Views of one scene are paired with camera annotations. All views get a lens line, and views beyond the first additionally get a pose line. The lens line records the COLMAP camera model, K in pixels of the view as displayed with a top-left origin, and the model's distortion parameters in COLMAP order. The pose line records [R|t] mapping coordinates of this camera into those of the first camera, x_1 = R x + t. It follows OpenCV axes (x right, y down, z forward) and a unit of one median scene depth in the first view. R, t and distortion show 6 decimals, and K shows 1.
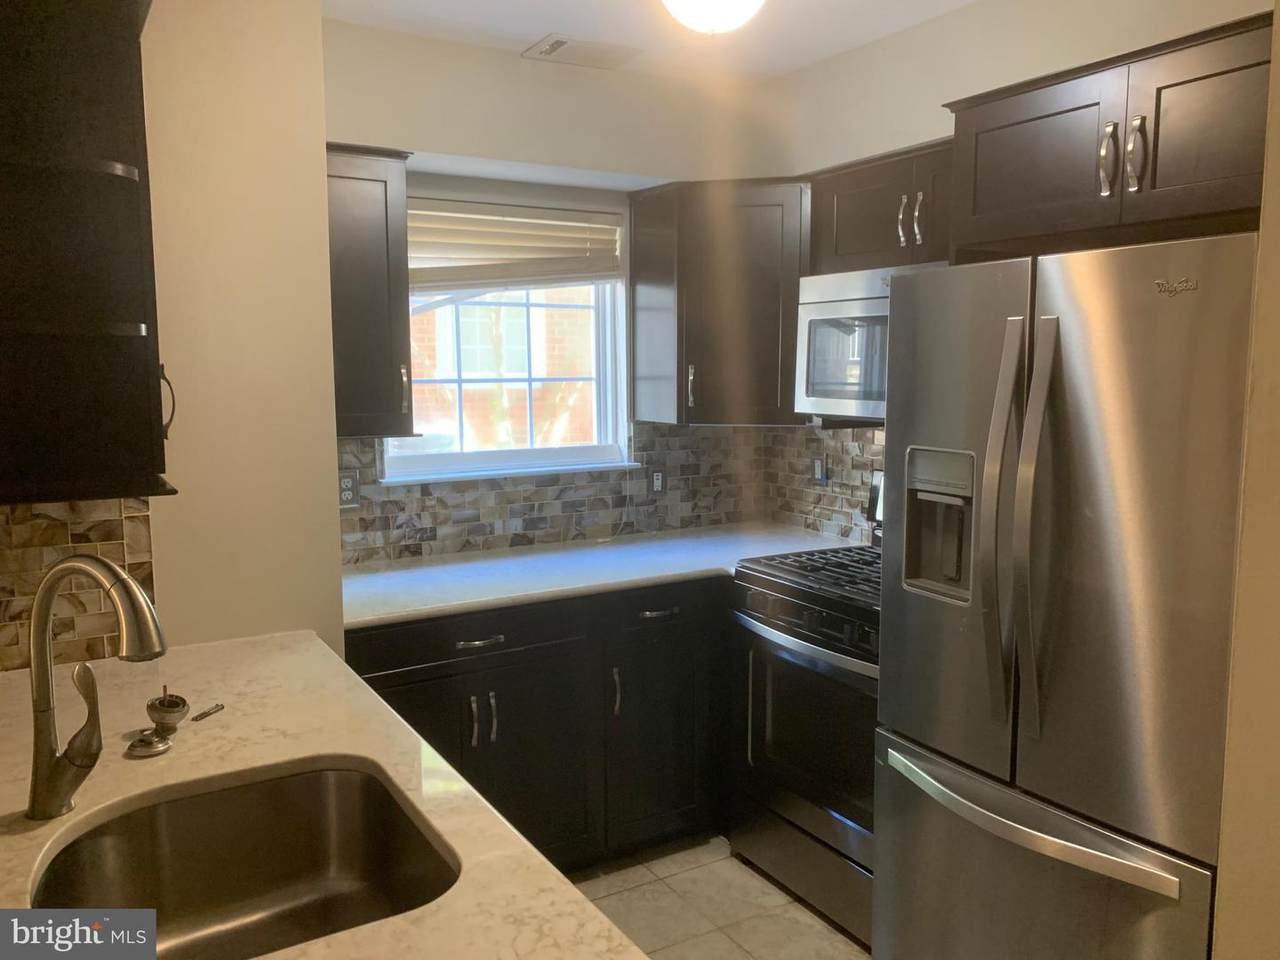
lens RADIAL K [[951.6, 0, 640.0], [0, 951.6, 480.0], [0, 0, 1]] dist [0.003126, -0.001924]
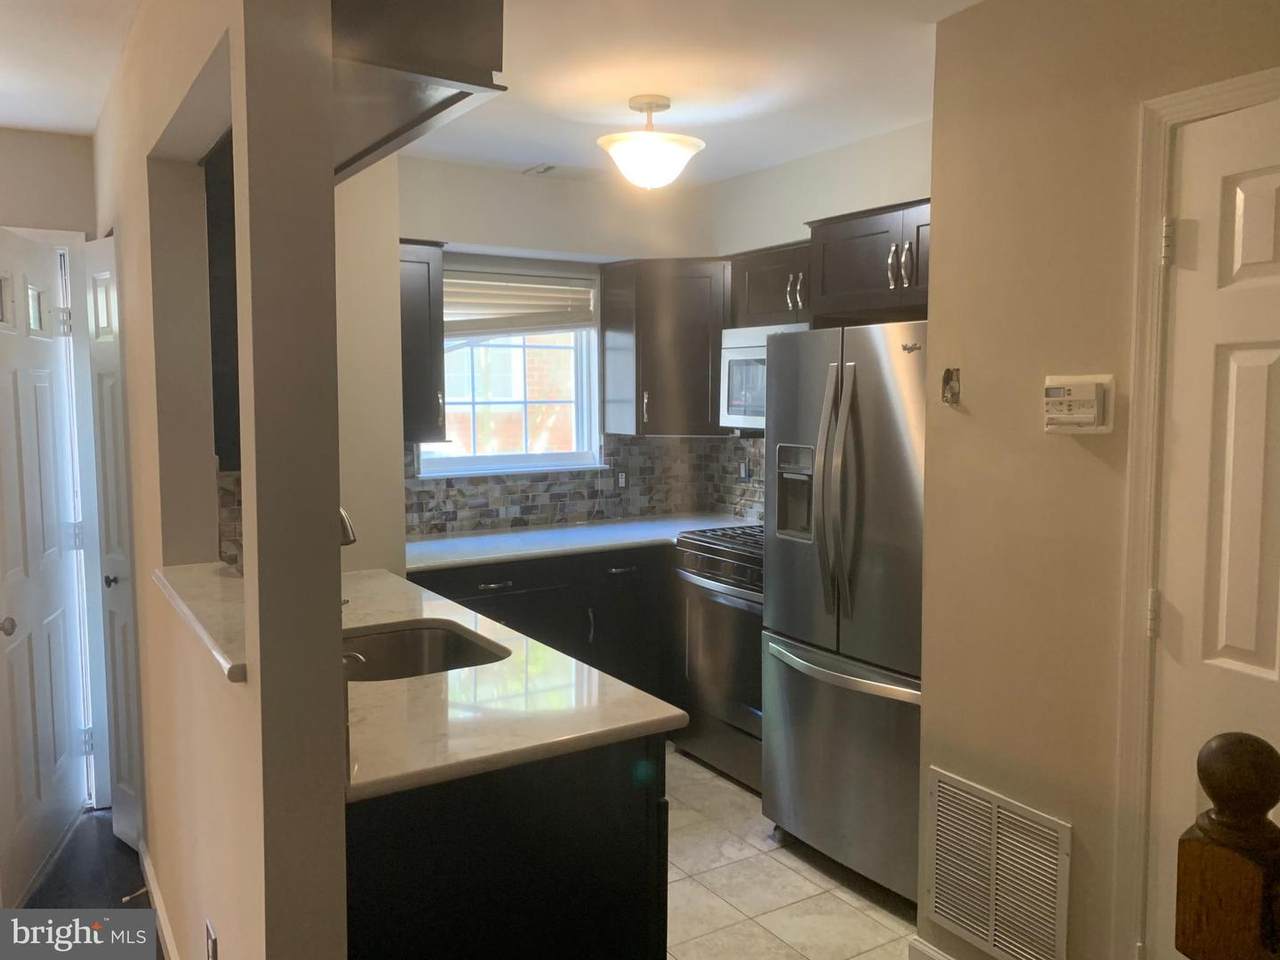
lens RADIAL K [[951.6, 0, 640.0], [0, 951.6, 480.0], [0, 0, 1]] dist [0.003126, -0.001924]
pose [[0.999614, -0.000797, 0.027755, 0.007601], [0.001529, 0.999651, -0.026358, 0.039673], [-0.027724, 0.026390, 0.999267, -0.340783]]
